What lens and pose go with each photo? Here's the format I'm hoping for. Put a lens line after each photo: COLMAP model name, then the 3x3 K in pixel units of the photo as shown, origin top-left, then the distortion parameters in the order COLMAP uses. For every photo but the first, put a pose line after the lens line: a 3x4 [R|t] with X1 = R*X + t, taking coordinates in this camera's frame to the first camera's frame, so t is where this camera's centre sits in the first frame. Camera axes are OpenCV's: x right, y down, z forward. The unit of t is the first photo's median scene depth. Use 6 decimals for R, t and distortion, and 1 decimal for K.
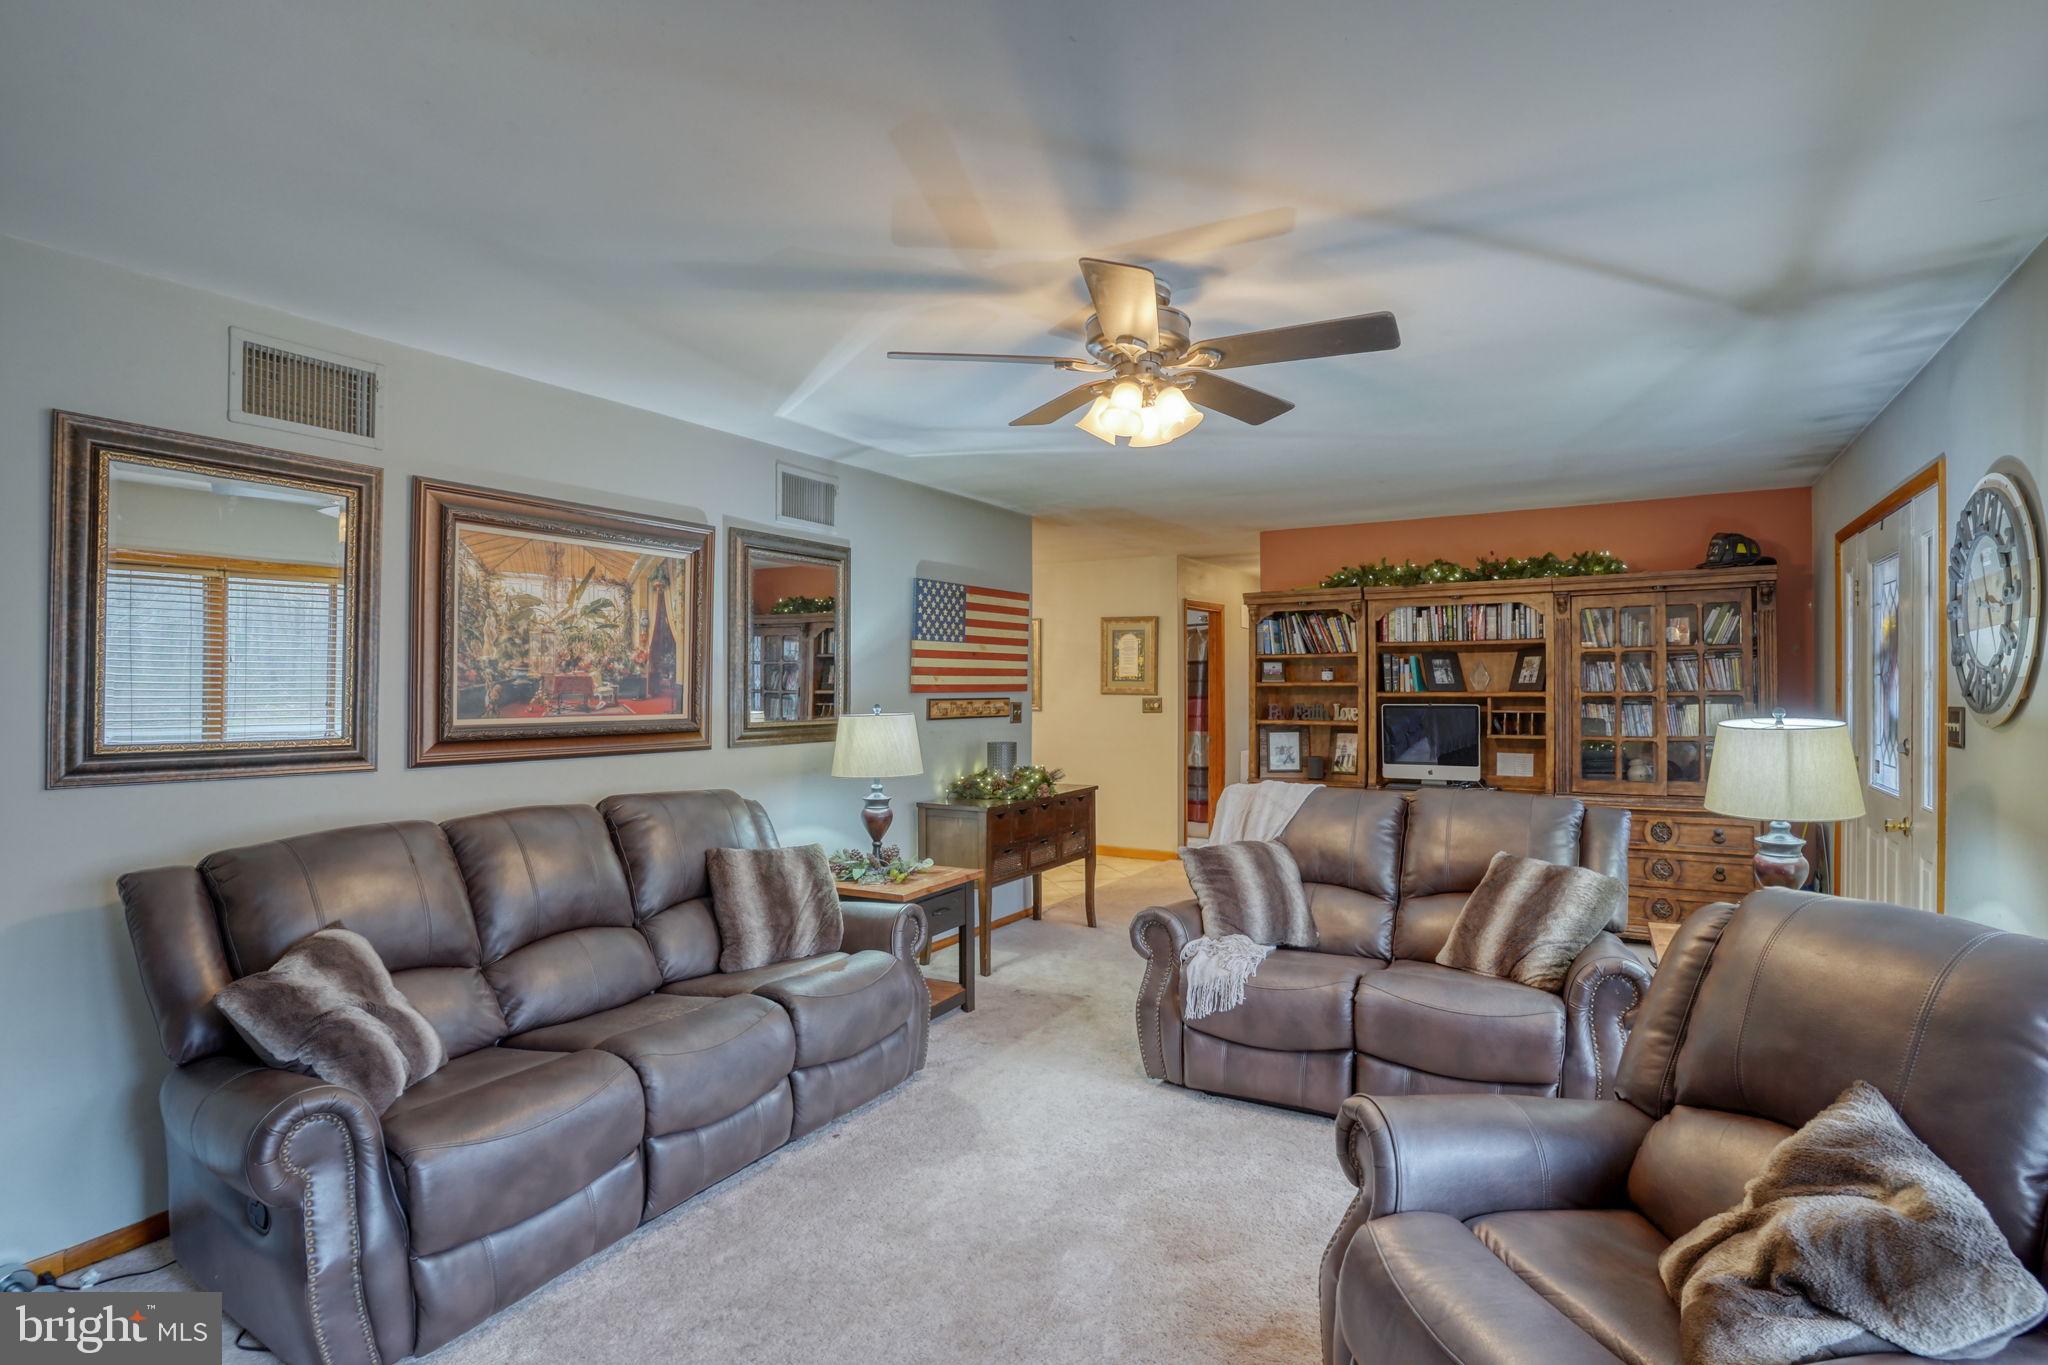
lens RADIAL K [[1012.3, 0, 1040.2], [0, 1012.3, 674.7], [0, 0, 1]] dist [-0.091833, 0.046329]
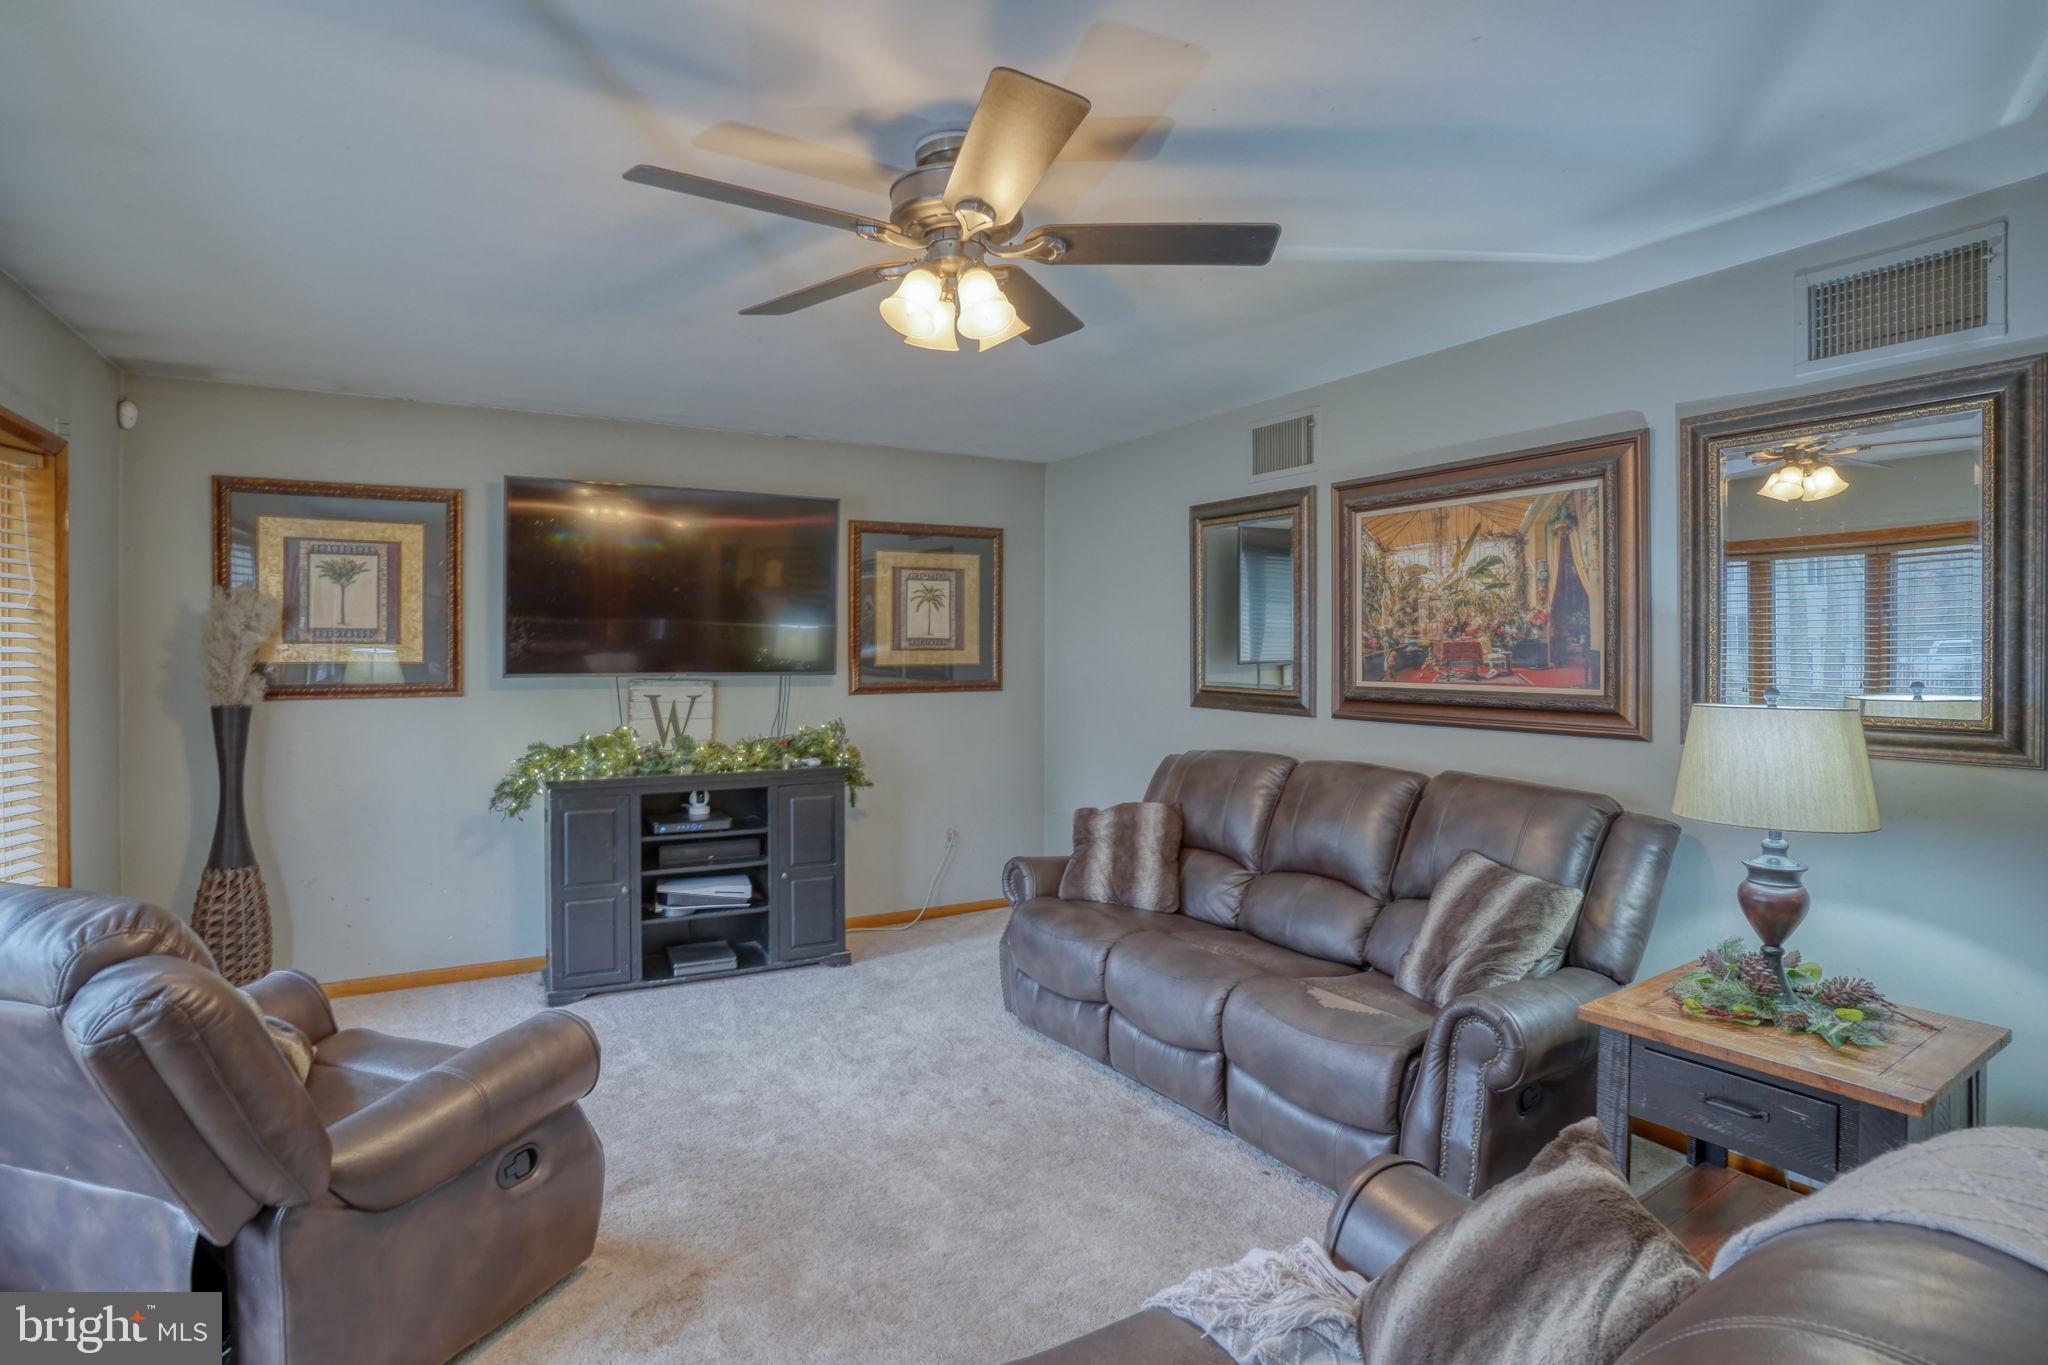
lens RADIAL K [[1013.8, 0, 1007.0], [0, 1013.8, 659.1], [0, 0, 1]] dist [-0.070965, 0.029151]
pose [[-0.483411, 0.018151, -0.875205, 0.585140], [0.021103, 0.999736, 0.009078, -0.000332], [0.875139, -0.014080, -0.483667, 1.081759]]
